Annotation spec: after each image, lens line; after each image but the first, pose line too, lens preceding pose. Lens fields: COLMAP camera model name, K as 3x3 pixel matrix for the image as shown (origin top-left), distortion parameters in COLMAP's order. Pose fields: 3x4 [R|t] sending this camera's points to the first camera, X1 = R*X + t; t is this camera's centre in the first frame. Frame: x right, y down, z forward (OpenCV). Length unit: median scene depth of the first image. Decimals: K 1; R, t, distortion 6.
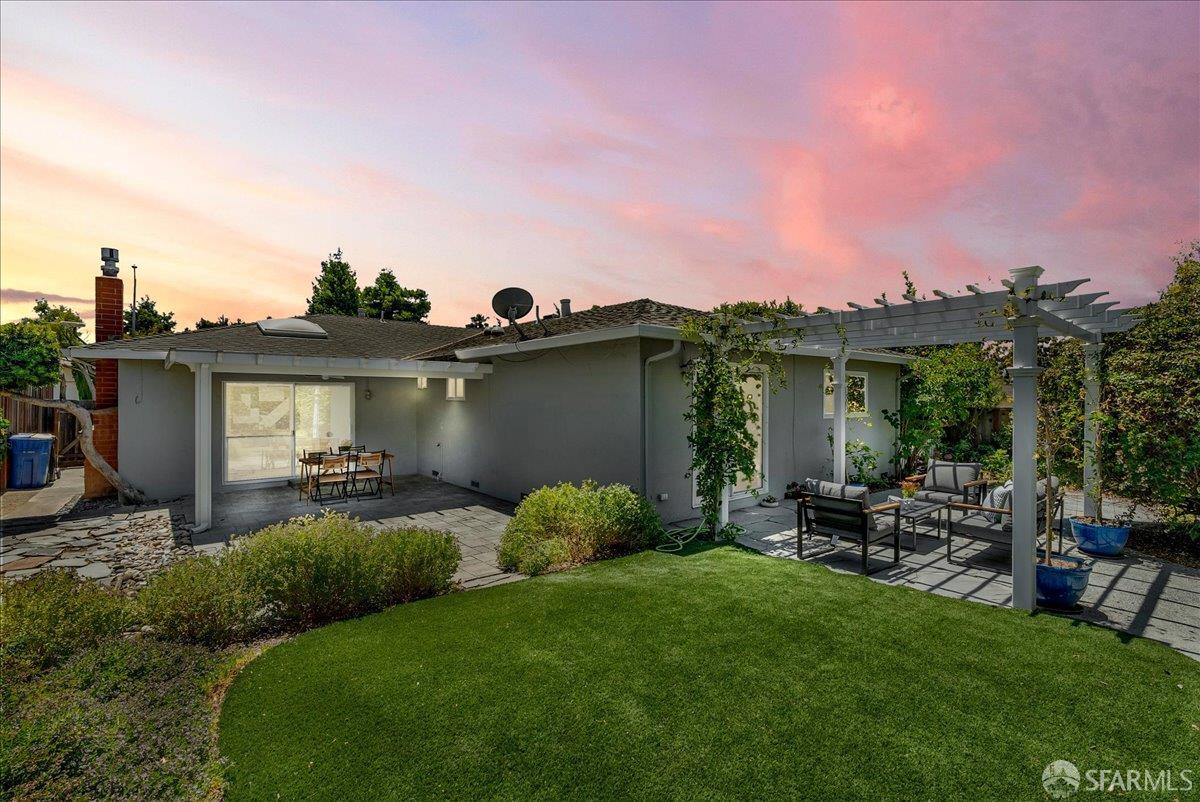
lens RADIAL K [[540.6, 0, 600.0], [0, 540.6, 401.0], [0, 0, 1]] dist [-0.005530, 0.000283]
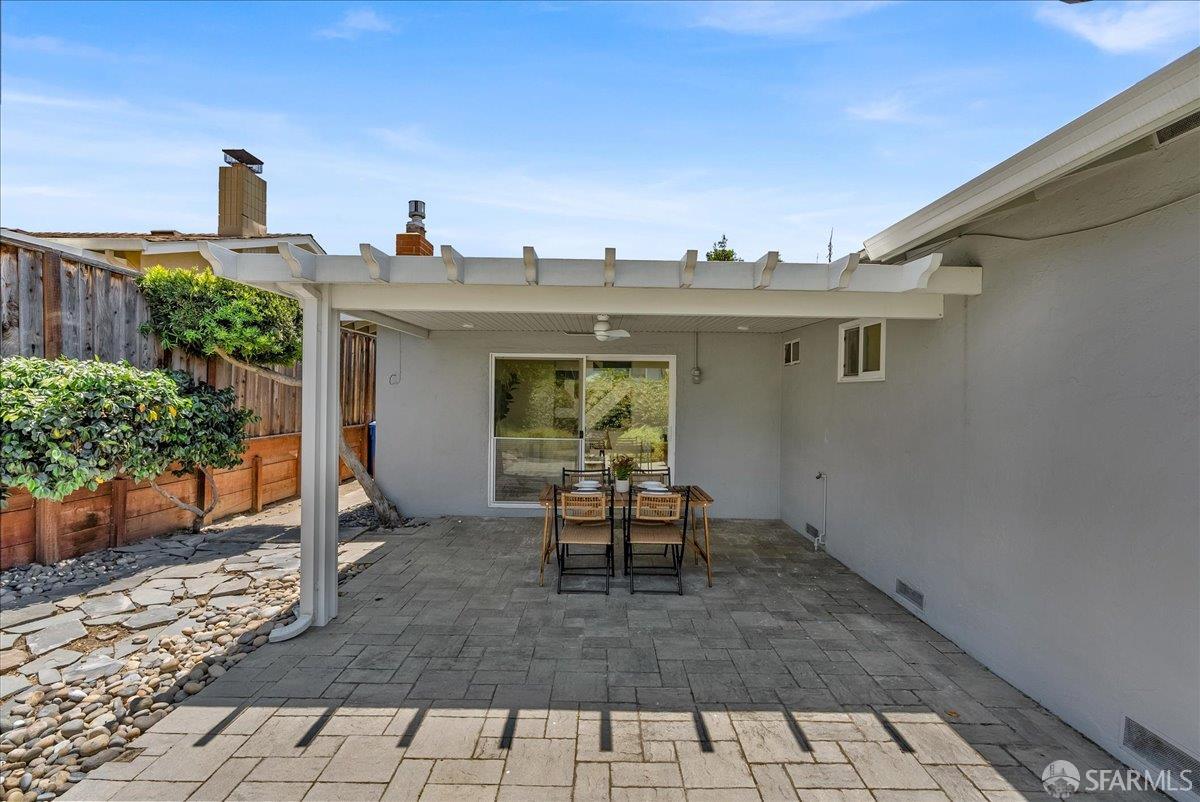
lens RADIAL K [[540.6, 0, 600.0], [0, 540.6, 401.0], [0, 0, 1]] dist [-0.005530, 0.000283]
pose [[0.766886, 0.017229, -0.641552, -0.152329], [-0.017227, 0.999832, 0.006258, 0.015843], [0.641552, 0.006253, 0.767054, 0.546181]]
